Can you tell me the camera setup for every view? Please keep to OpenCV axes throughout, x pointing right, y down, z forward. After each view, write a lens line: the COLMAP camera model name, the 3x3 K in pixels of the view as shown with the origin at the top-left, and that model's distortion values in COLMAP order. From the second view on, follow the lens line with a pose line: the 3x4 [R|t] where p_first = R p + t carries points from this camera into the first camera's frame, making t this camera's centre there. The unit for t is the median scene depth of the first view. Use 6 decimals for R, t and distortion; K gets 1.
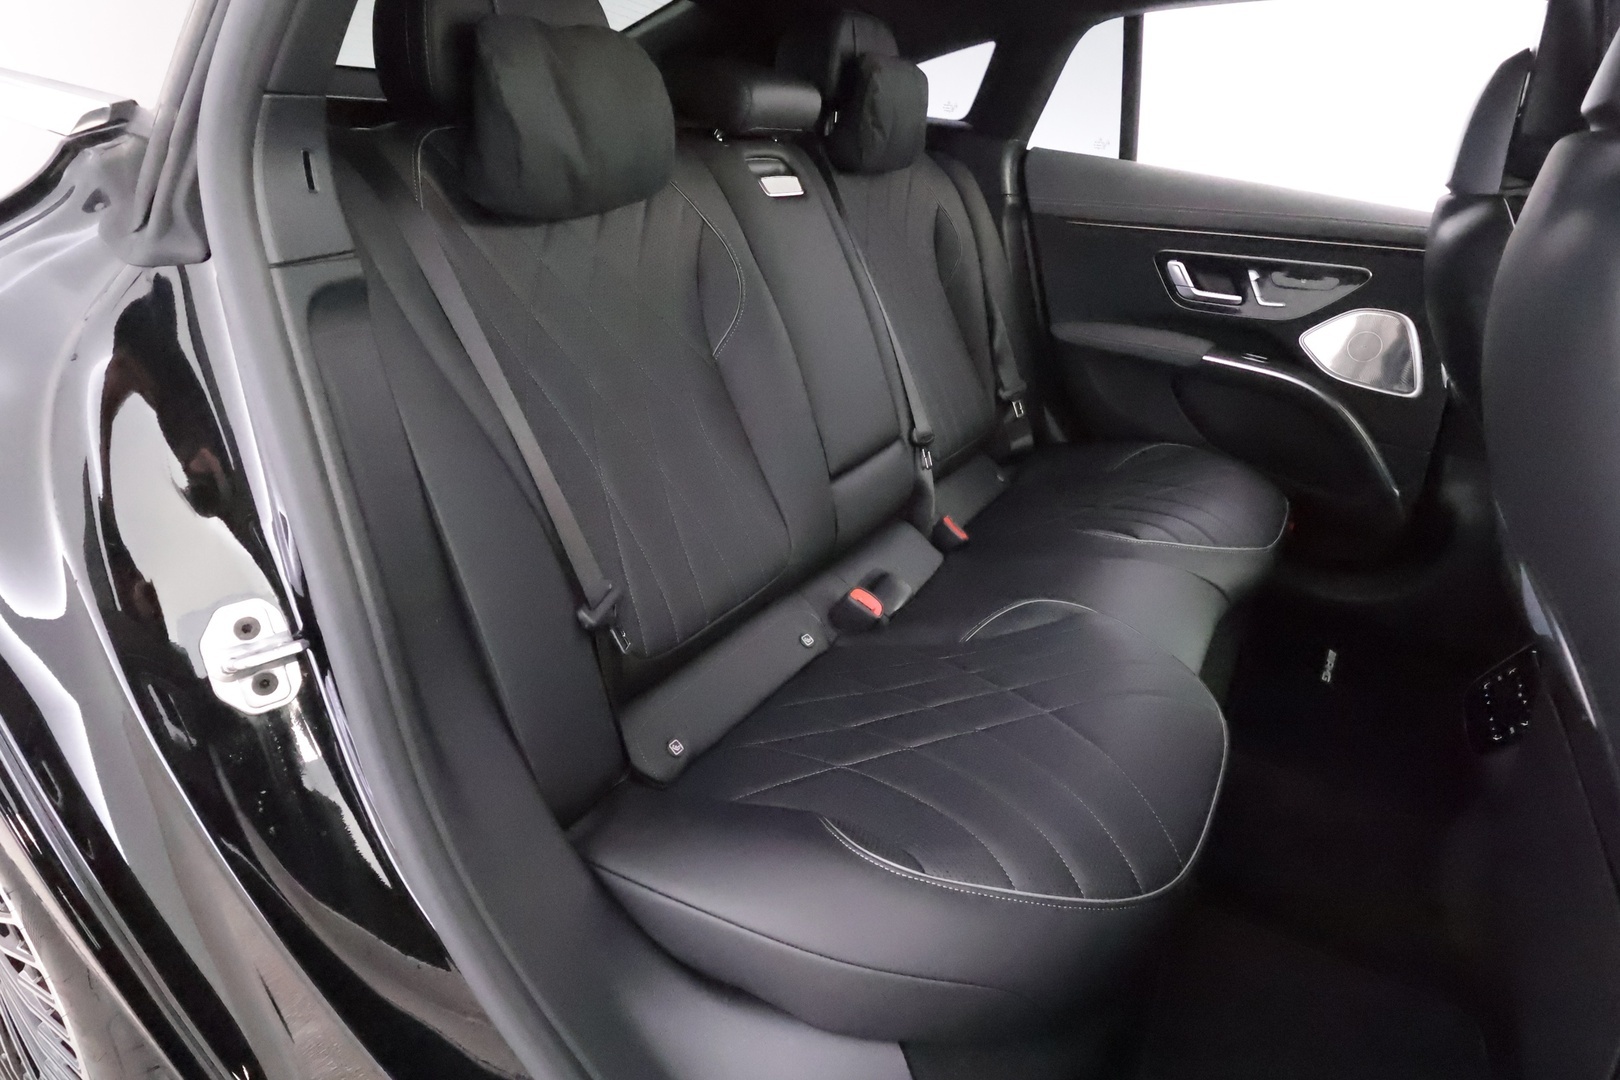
lens RADIAL K [[868.0, 0, 813.9], [0, 868.0, 540.4], [0, 0, 1]] dist [-0.000594, -0.001545]
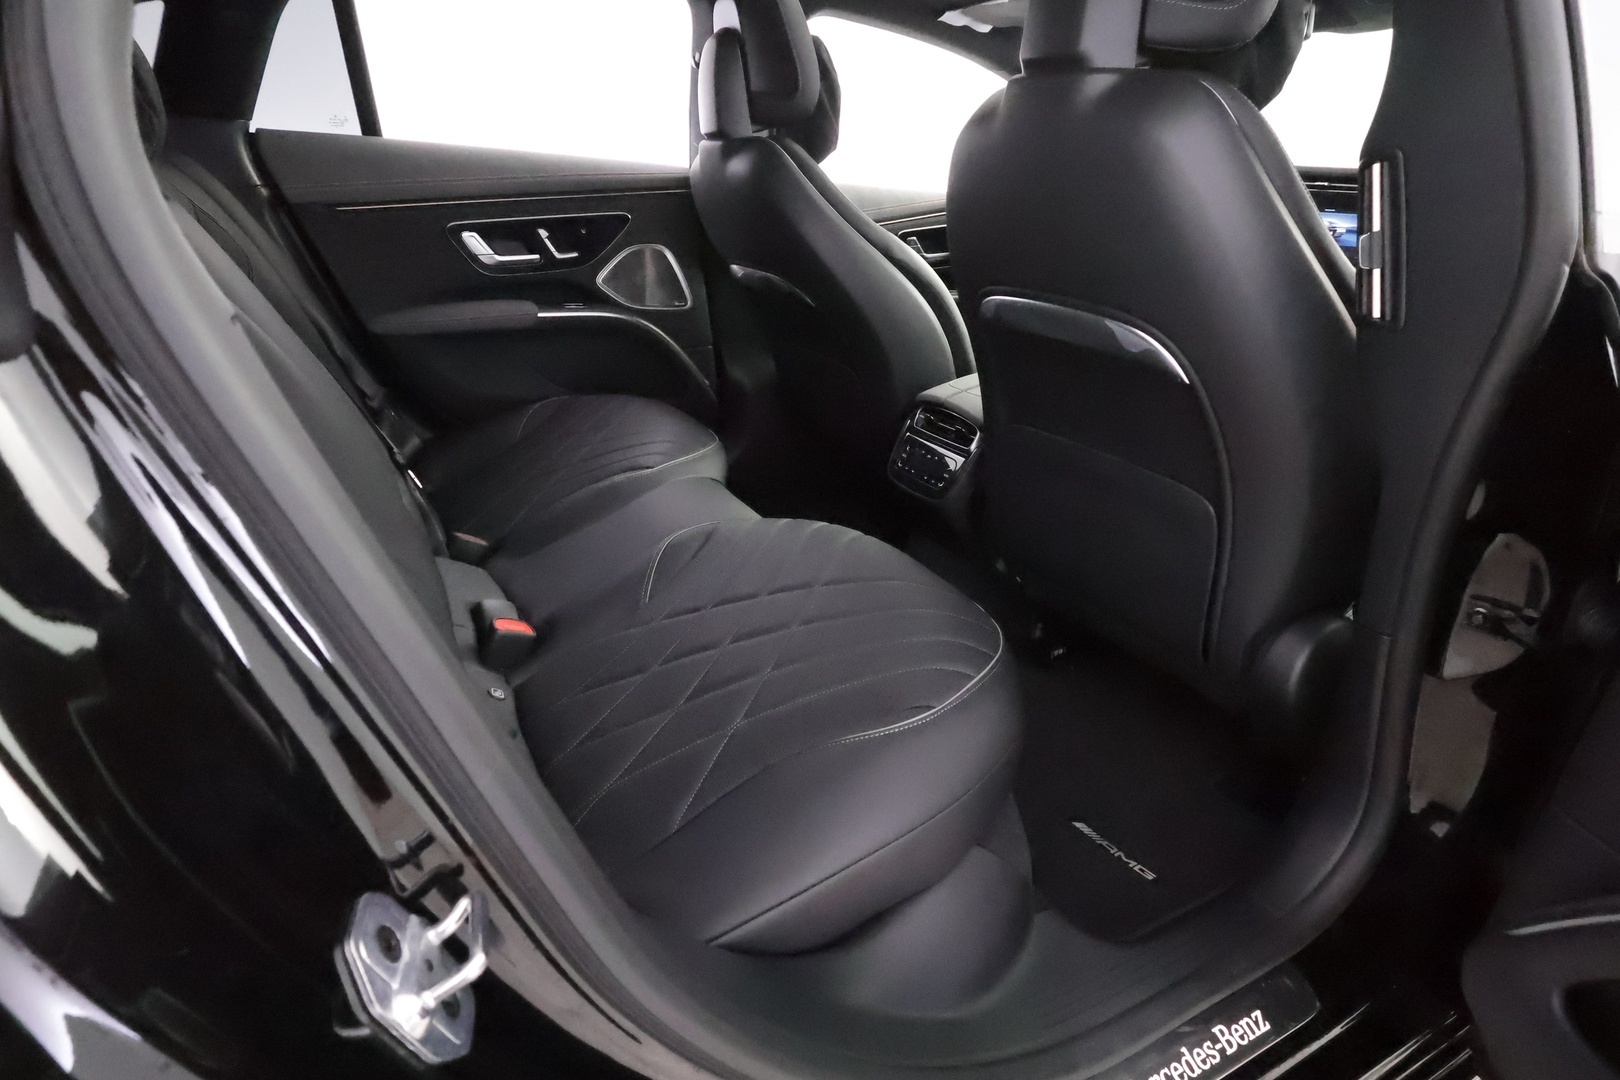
lens RADIAL K [[868.0, 0, 813.9], [0, 868.0, 540.4], [0, 0, 1]] dist [-0.000594, -0.001545]
pose [[0.523980, -0.406414, 0.748513, -0.280556], [0.399877, 0.893323, 0.205115, -0.047241], [-0.752026, 0.191837, 0.630599, 0.128316]]
